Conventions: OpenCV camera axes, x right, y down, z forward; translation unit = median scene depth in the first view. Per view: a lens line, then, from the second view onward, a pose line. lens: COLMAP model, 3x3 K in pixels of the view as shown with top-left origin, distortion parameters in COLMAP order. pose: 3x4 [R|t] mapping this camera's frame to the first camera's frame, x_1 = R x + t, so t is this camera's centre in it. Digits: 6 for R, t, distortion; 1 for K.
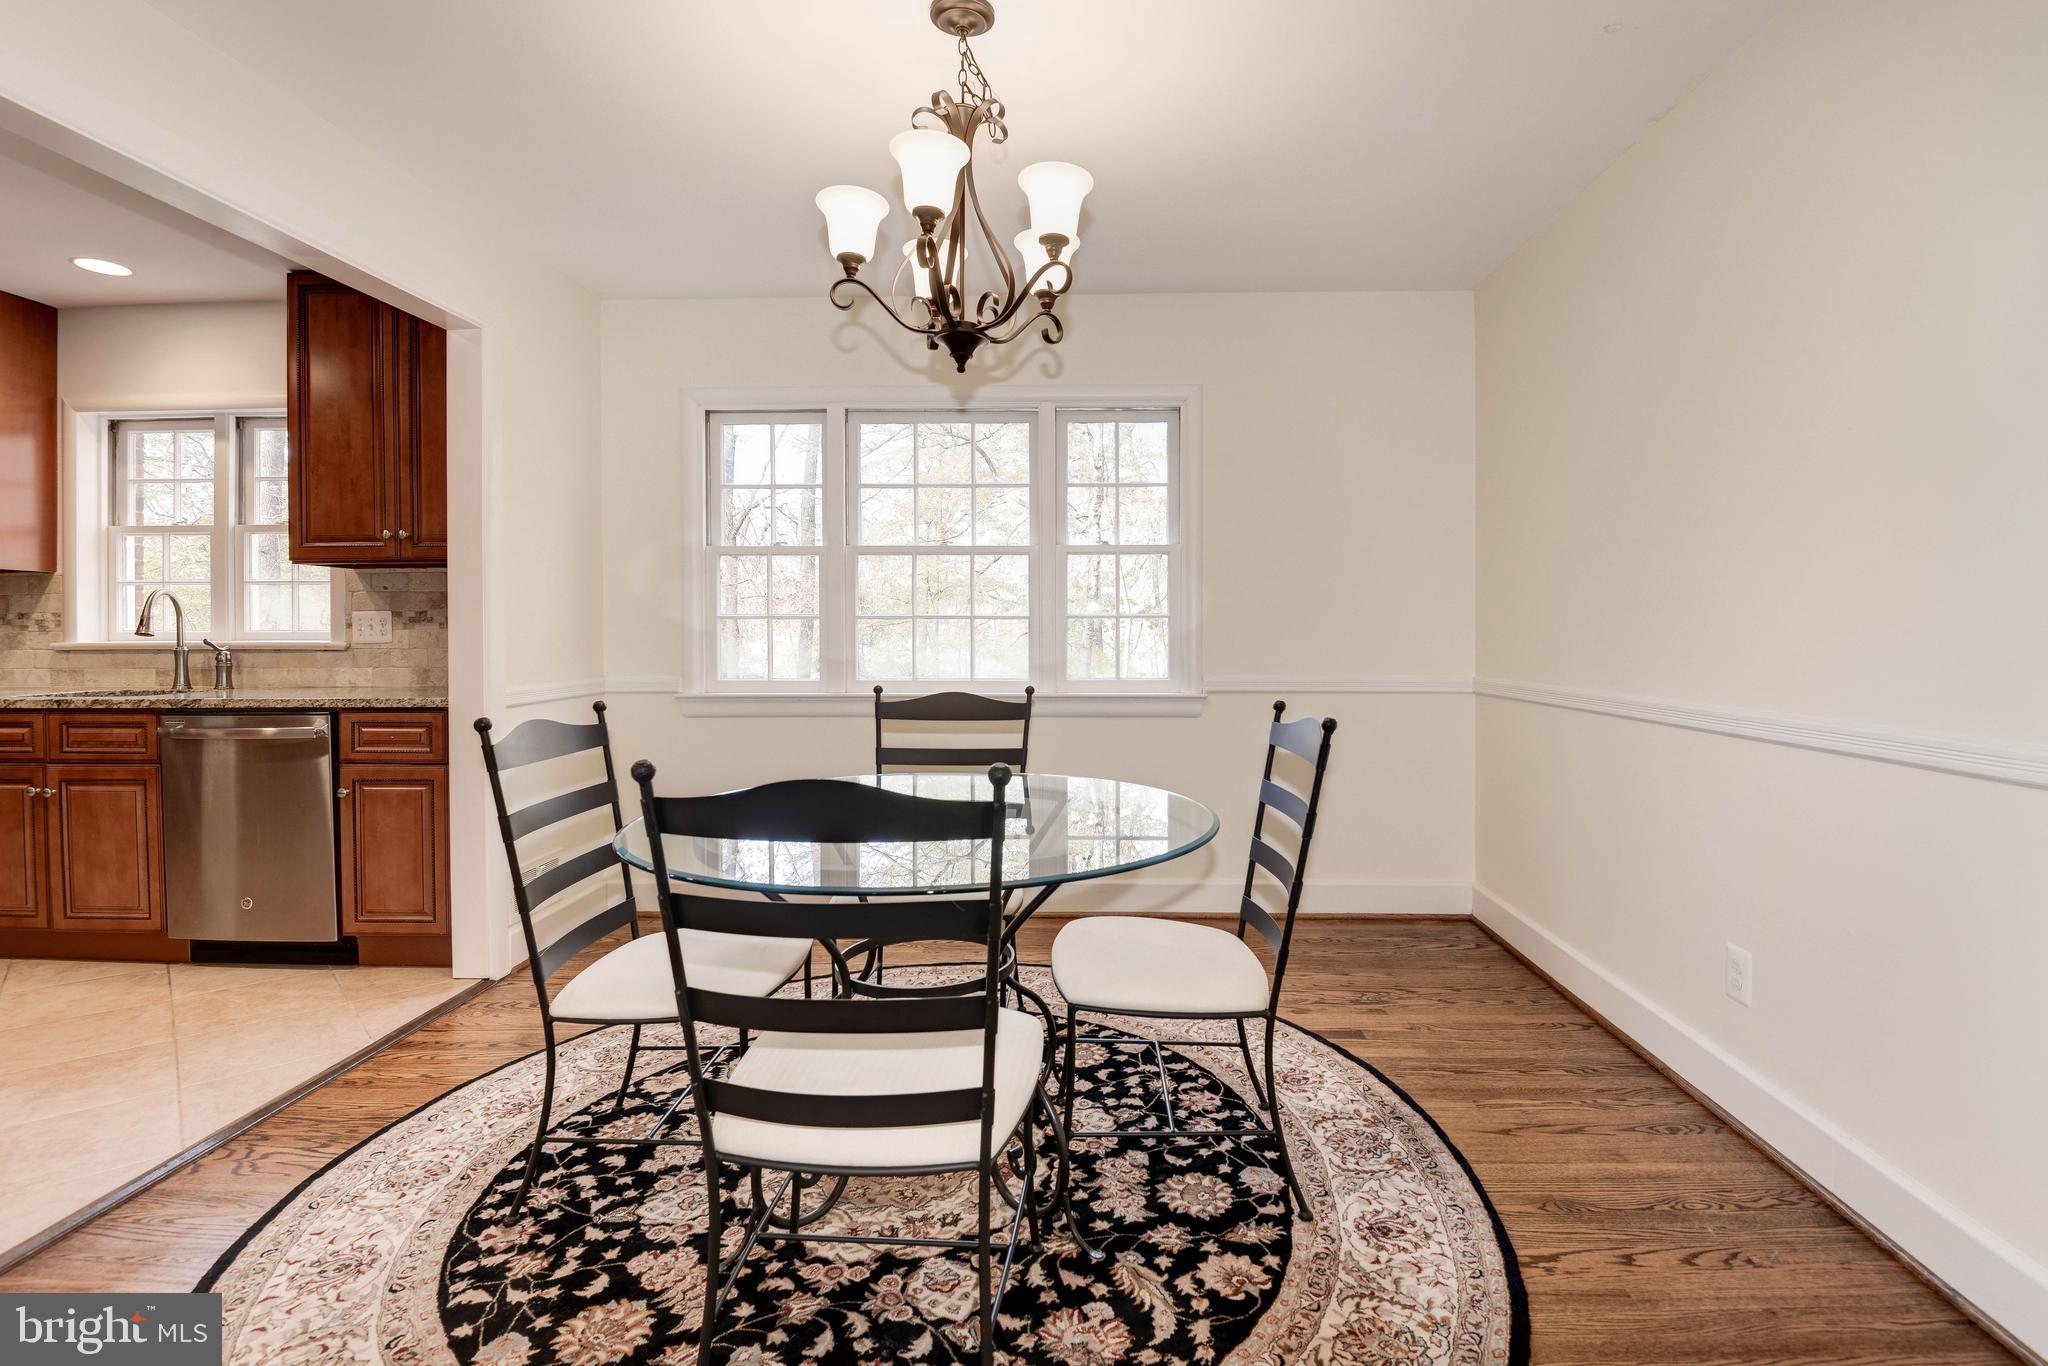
lens RADIAL K [[975.7, 0, 1036.7], [0, 975.7, 641.8], [0, 0, 1]] dist [-0.005245, -0.001191]
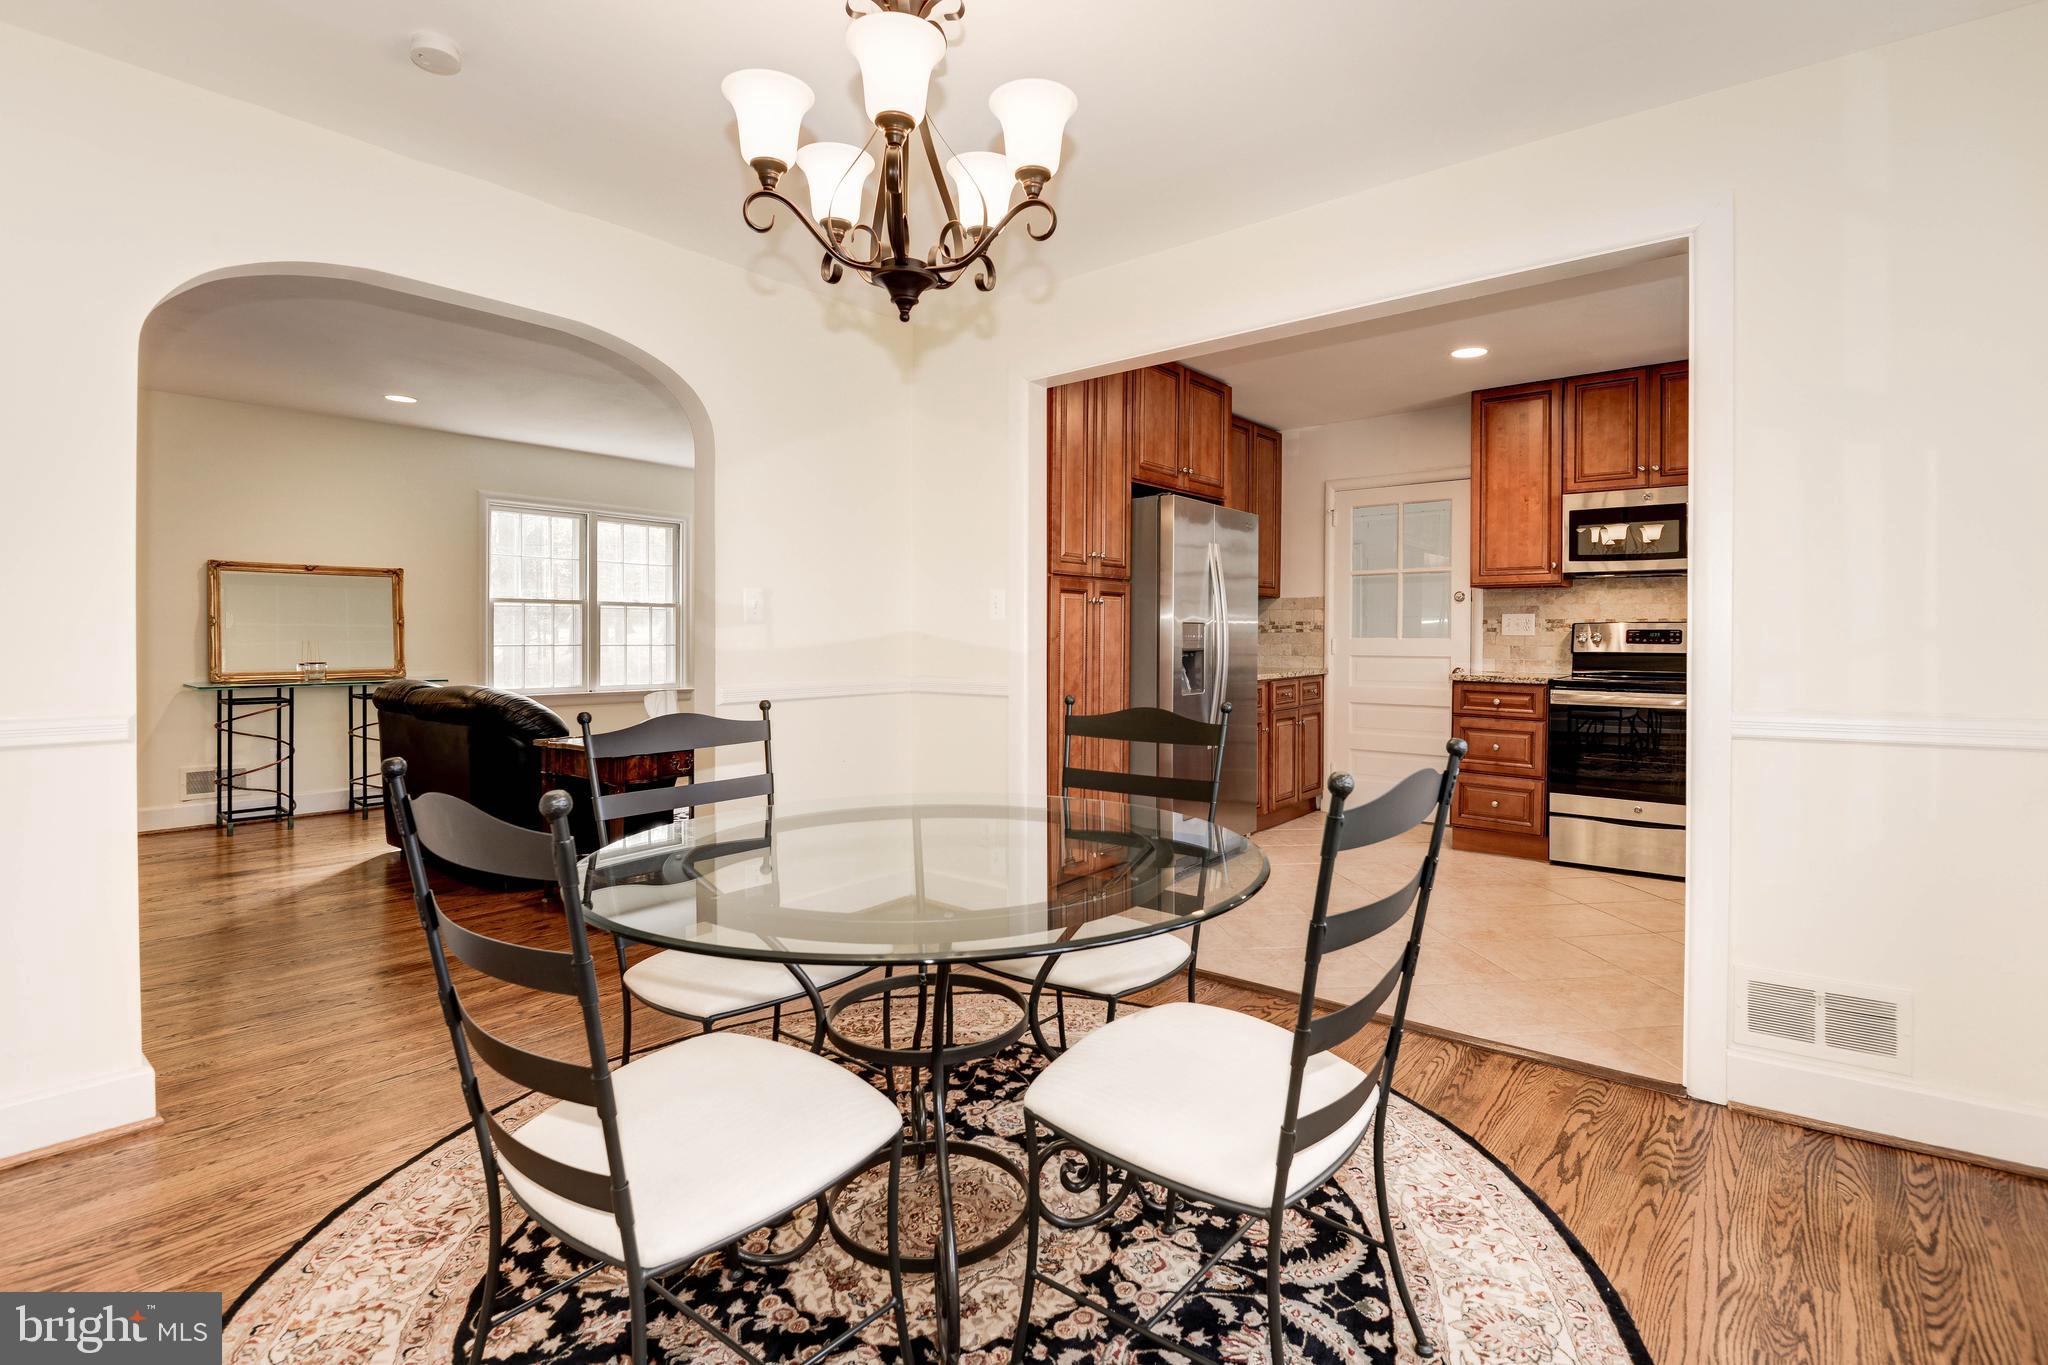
lens RADIAL K [[975.7, 0, 1036.7], [0, 975.7, 641.3], [0, 0, 1]] dist [-0.005245, -0.001191]
pose [[-0.588249, 0.008842, -0.808632, 0.338981], [-0.006144, 0.999862, 0.015403, -0.012104], [0.808657, 0.014029, -0.588113, 1.014722]]
